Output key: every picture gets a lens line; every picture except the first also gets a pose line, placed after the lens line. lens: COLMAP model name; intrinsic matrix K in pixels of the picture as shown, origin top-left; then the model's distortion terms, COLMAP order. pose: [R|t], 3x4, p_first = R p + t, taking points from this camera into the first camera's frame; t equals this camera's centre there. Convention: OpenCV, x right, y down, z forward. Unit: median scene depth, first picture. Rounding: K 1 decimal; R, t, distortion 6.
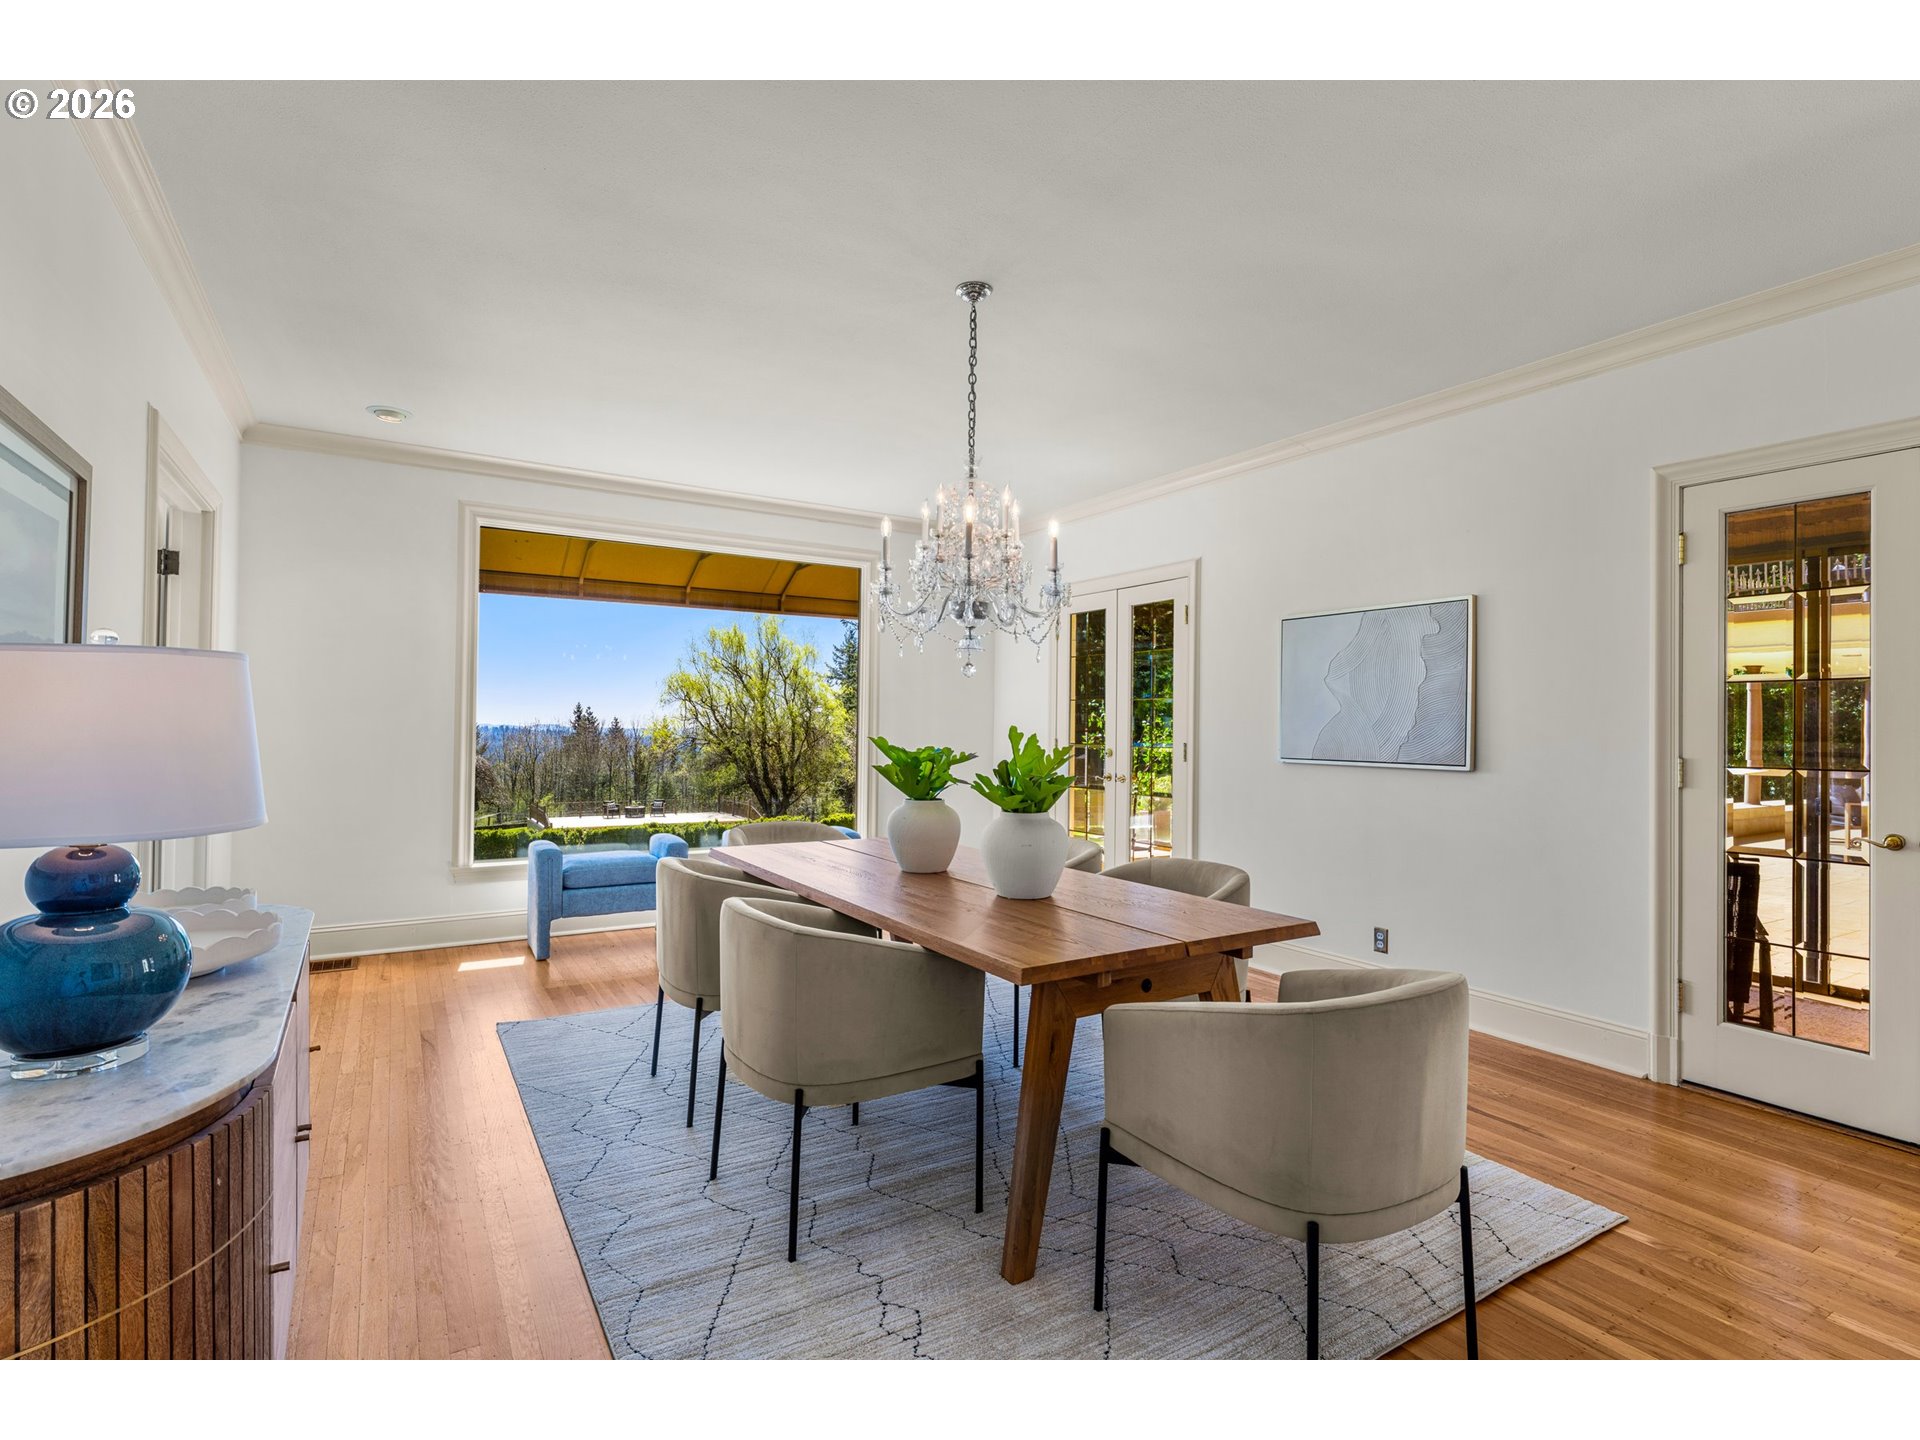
lens RADIAL K [[926.6, 0, 960.0], [0, 926.6, 720.0], [0, 0, 1]] dist [0.012302, -0.000222]
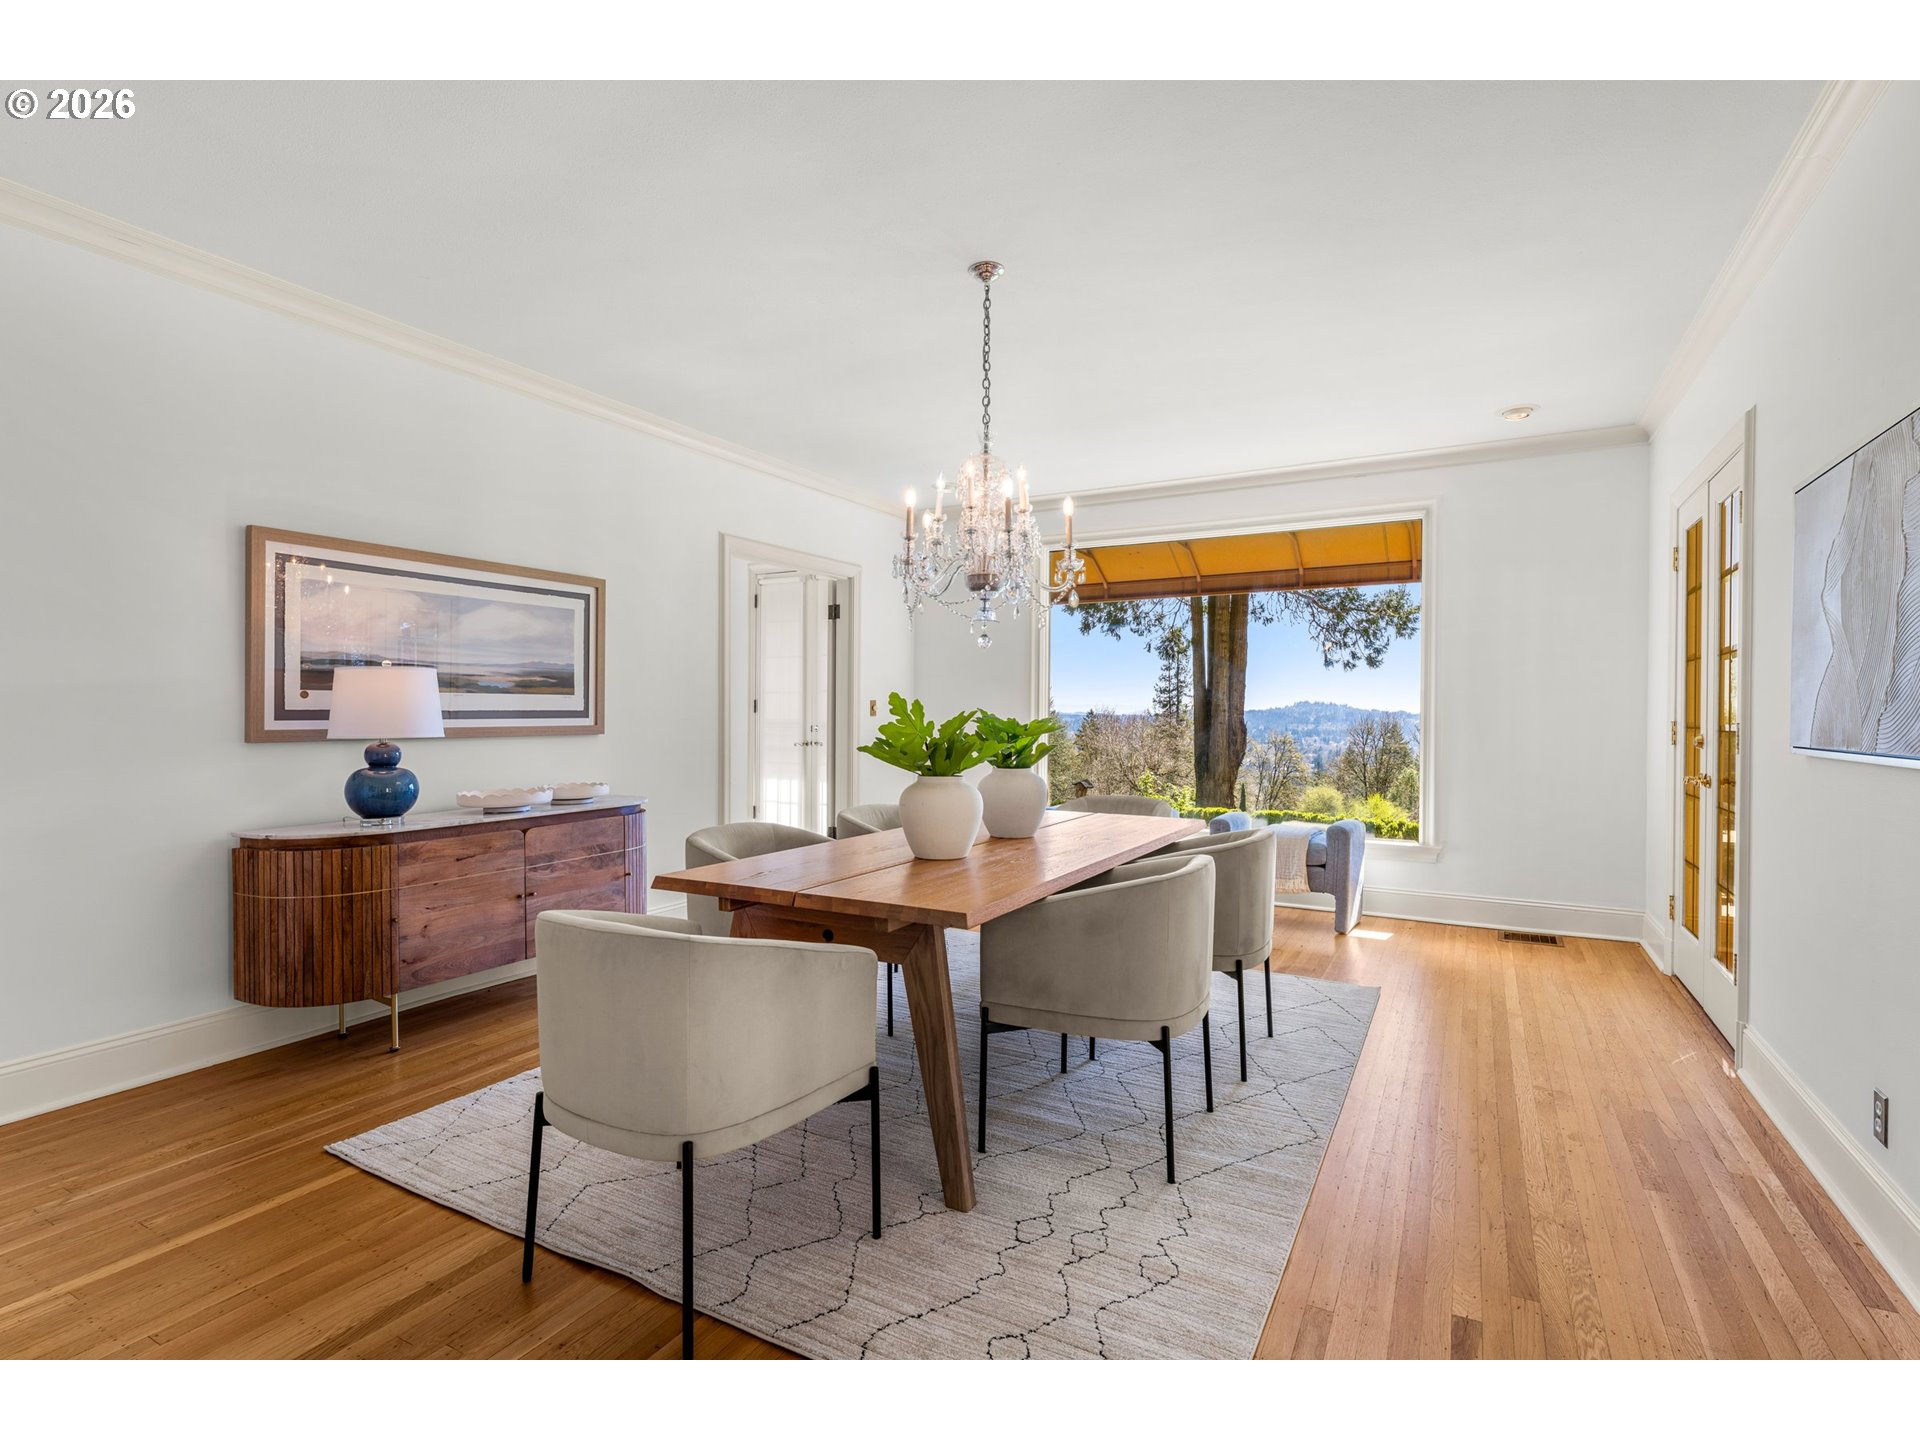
lens RADIAL K [[926.6, 0, 960.0], [0, 926.6, 720.0], [0, 0, 1]] dist [0.012302, -0.000222]
pose [[0.489922, -0.003119, -0.871760, 0.932824], [0.006149, 0.999981, -0.000122, 0.035284], [0.871744, -0.005301, 0.489932, 0.489537]]
